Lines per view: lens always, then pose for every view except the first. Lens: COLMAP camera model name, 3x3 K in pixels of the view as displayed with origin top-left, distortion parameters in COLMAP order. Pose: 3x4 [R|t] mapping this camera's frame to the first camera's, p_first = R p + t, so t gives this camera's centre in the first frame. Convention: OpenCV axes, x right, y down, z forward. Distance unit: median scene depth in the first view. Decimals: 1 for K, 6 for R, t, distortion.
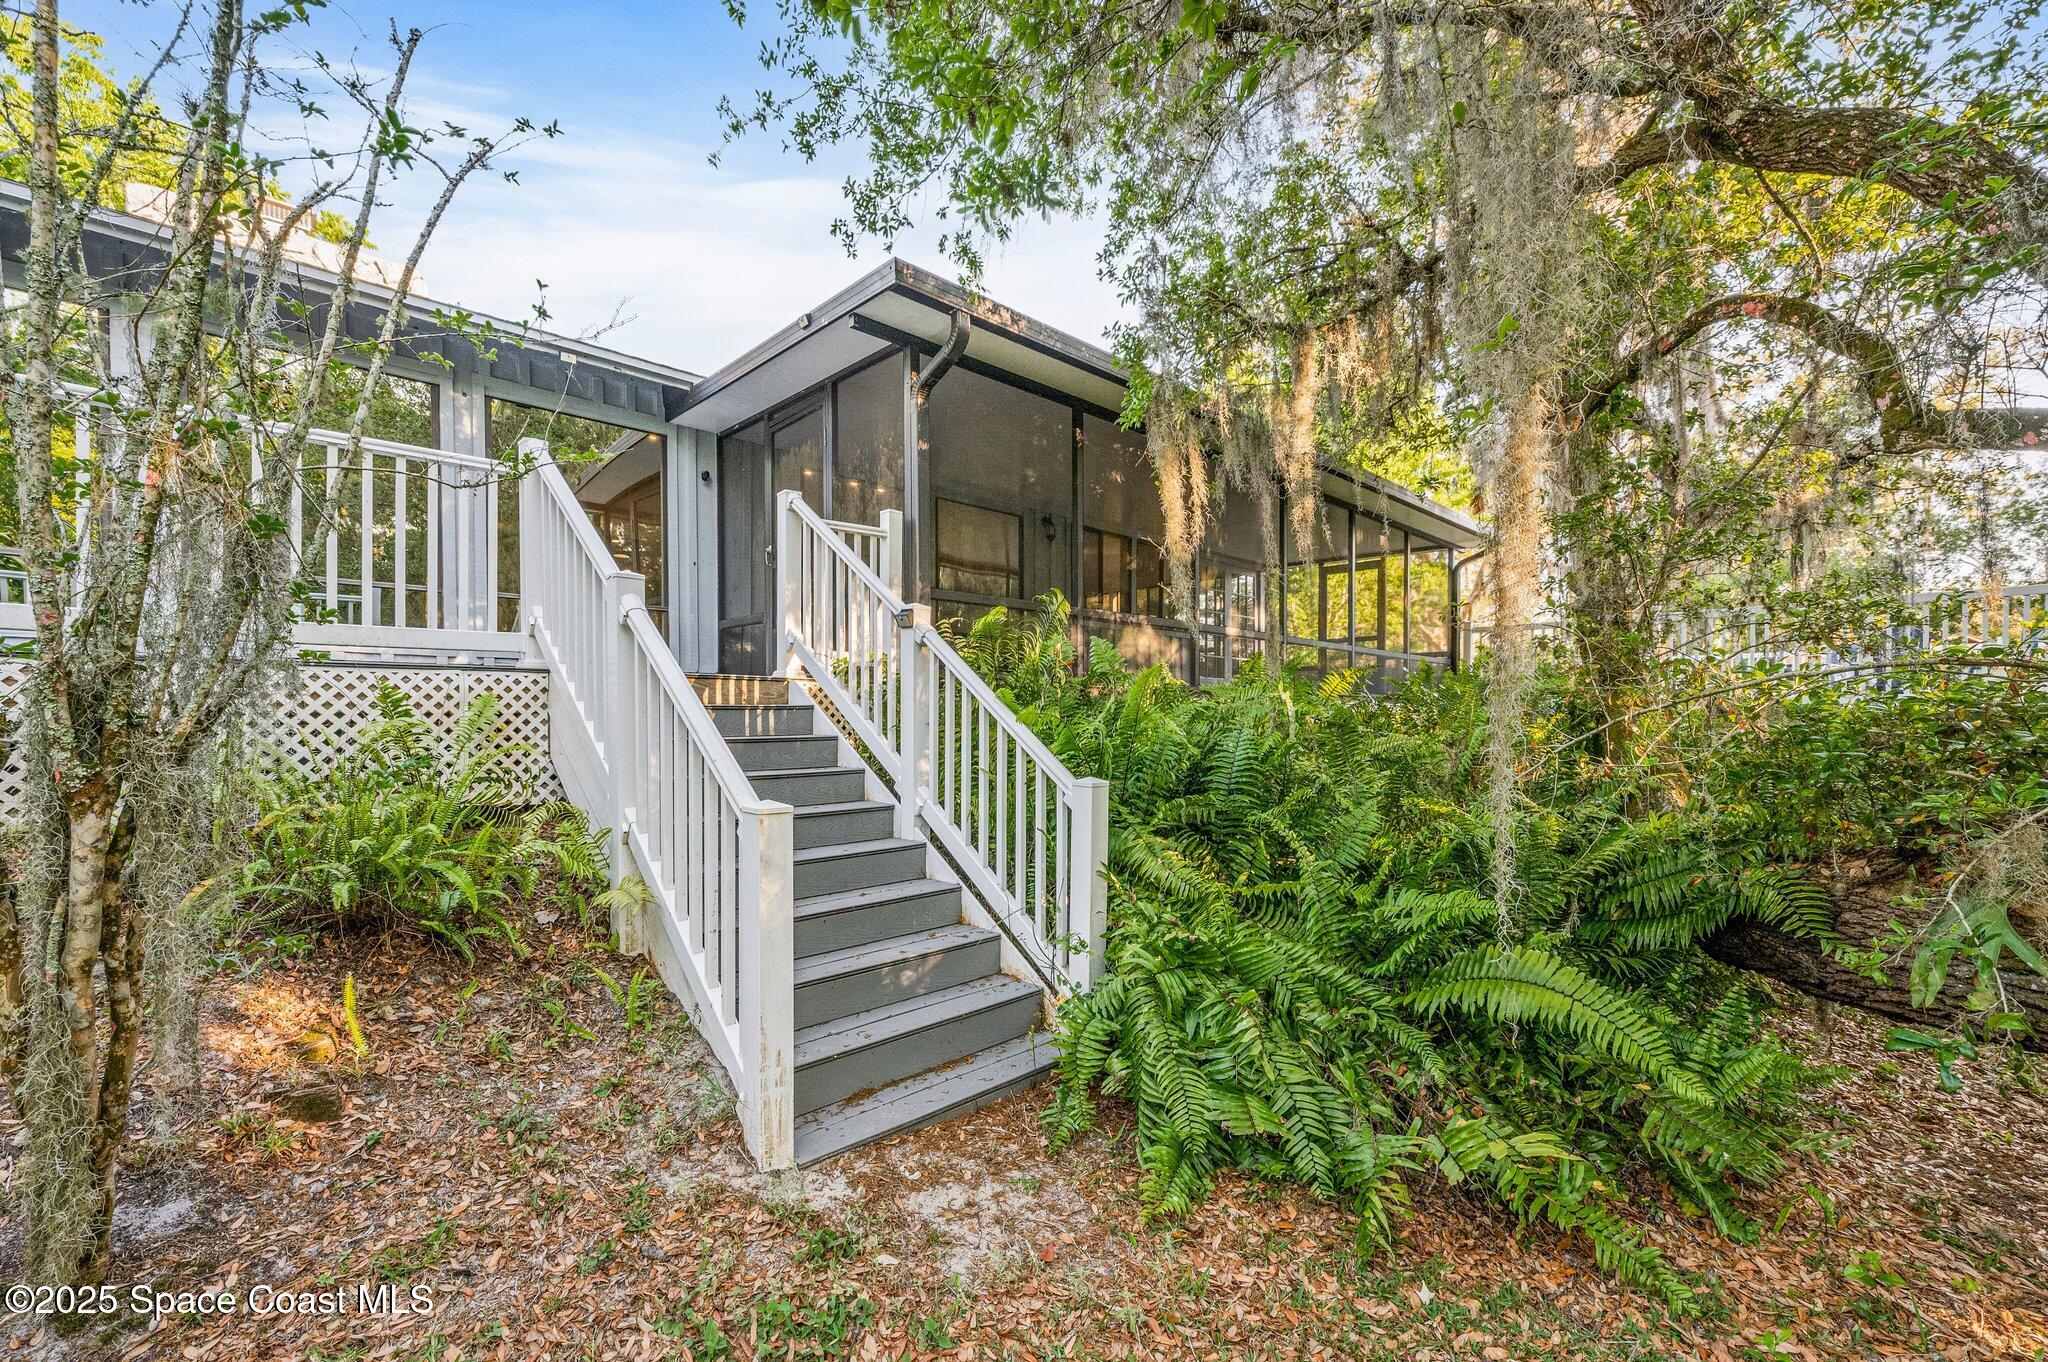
lens RADIAL K [[833.4, 0, 1024.7], [0, 833.4, 691.3], [0, 0, 1]] dist [0.001164, 0.000055]
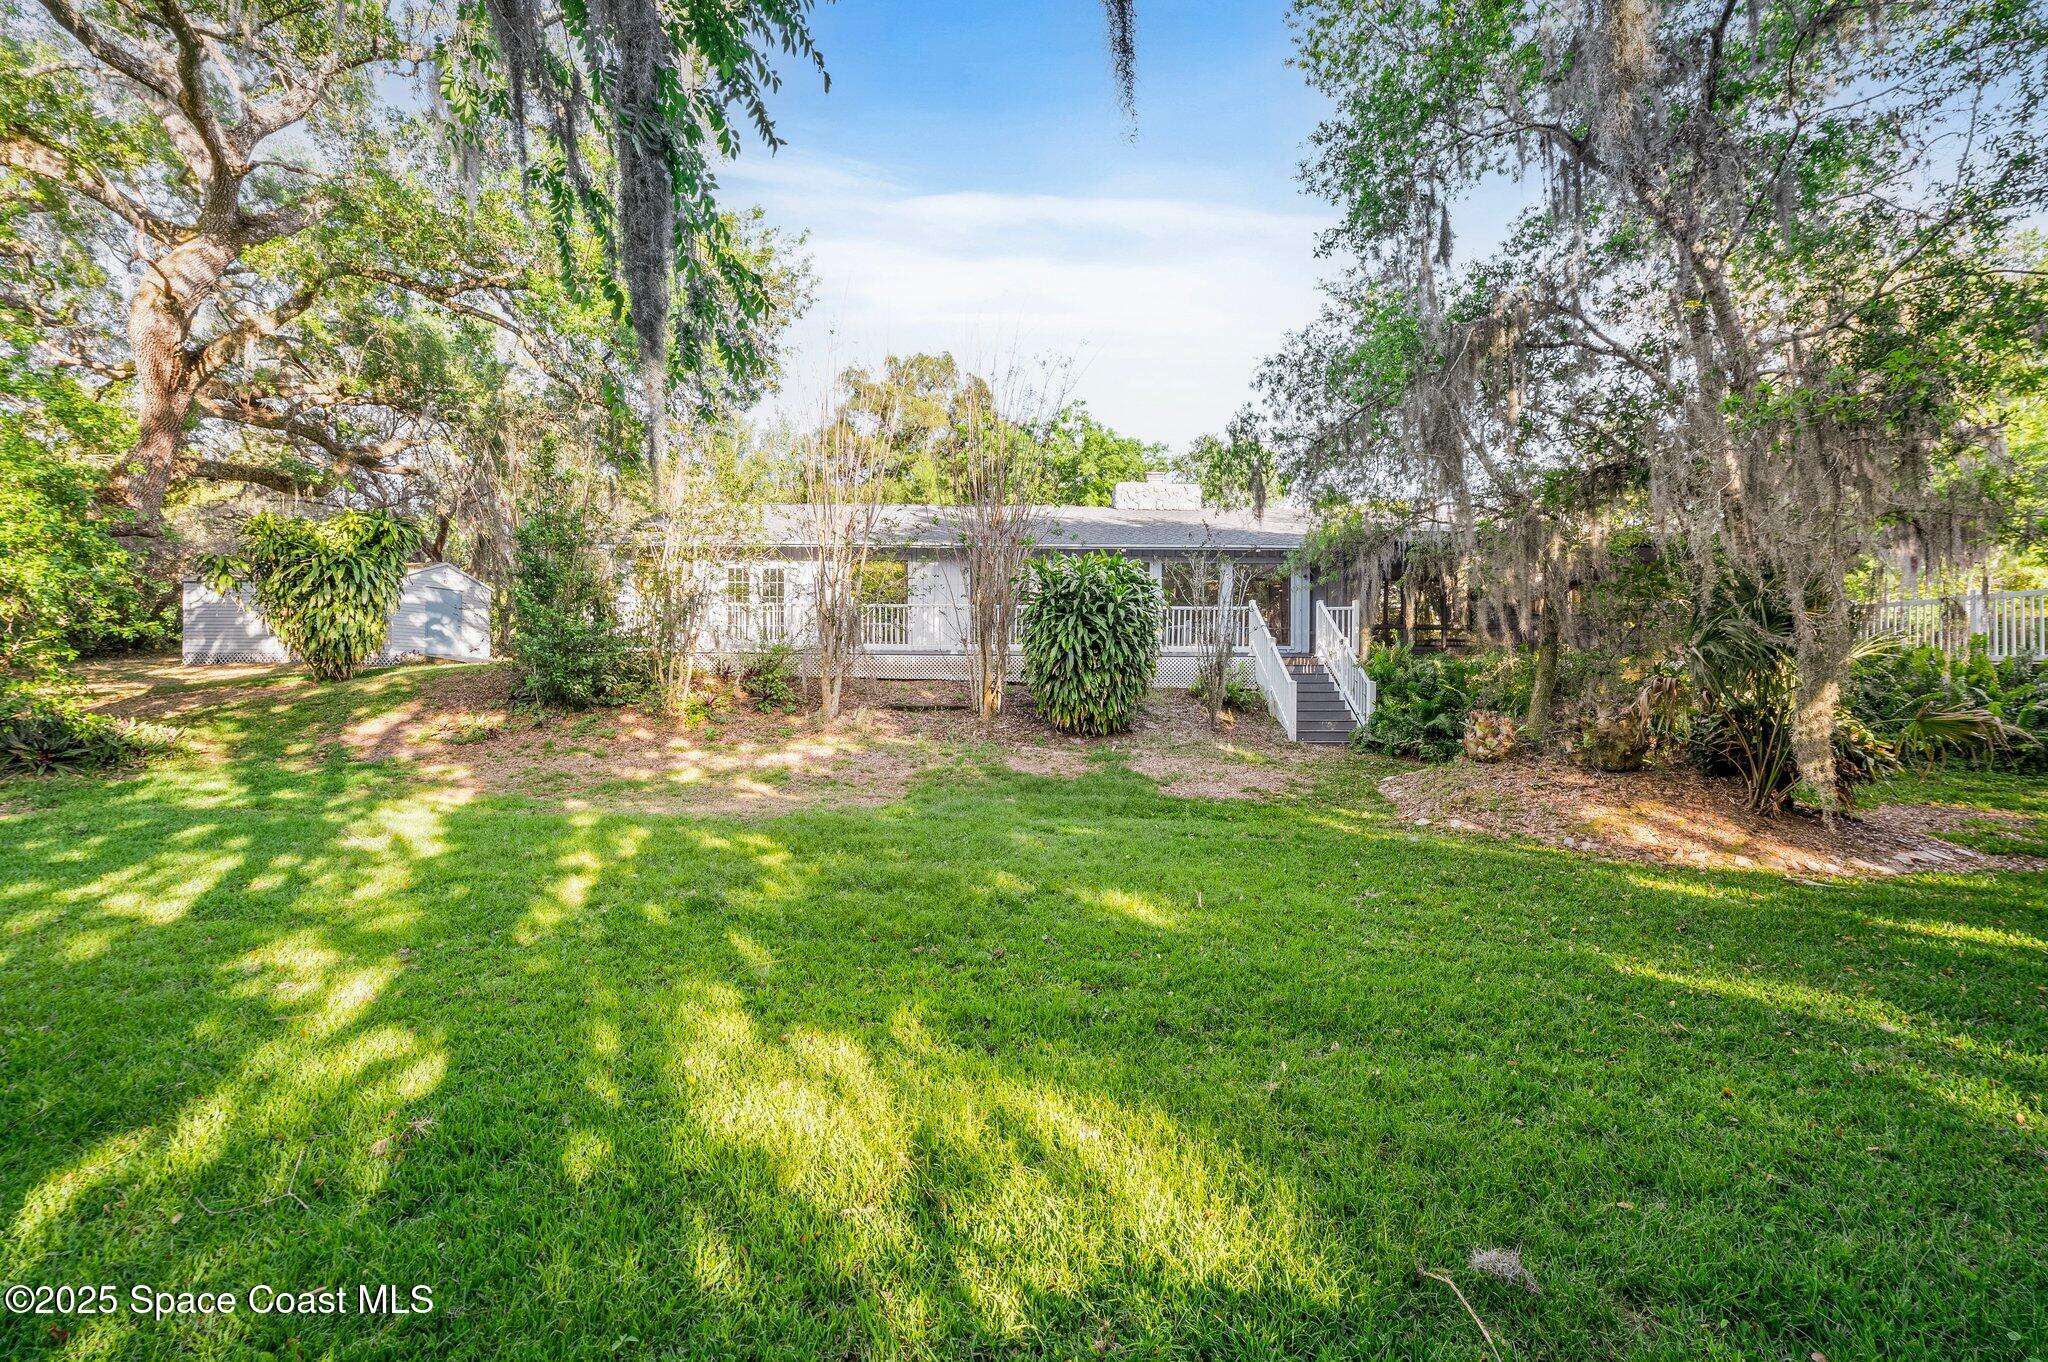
lens RADIAL K [[833.4, 0, 1023.3], [0, 833.4, 674.0], [0, 0, 1]] dist [0.001164, 0.000055]
pose [[0.730160, 0.008420, -0.683225, 1.219577], [-0.001627, 0.999943, 0.010585, 0.020629], [0.683275, -0.006617, 0.730131, -2.409991]]
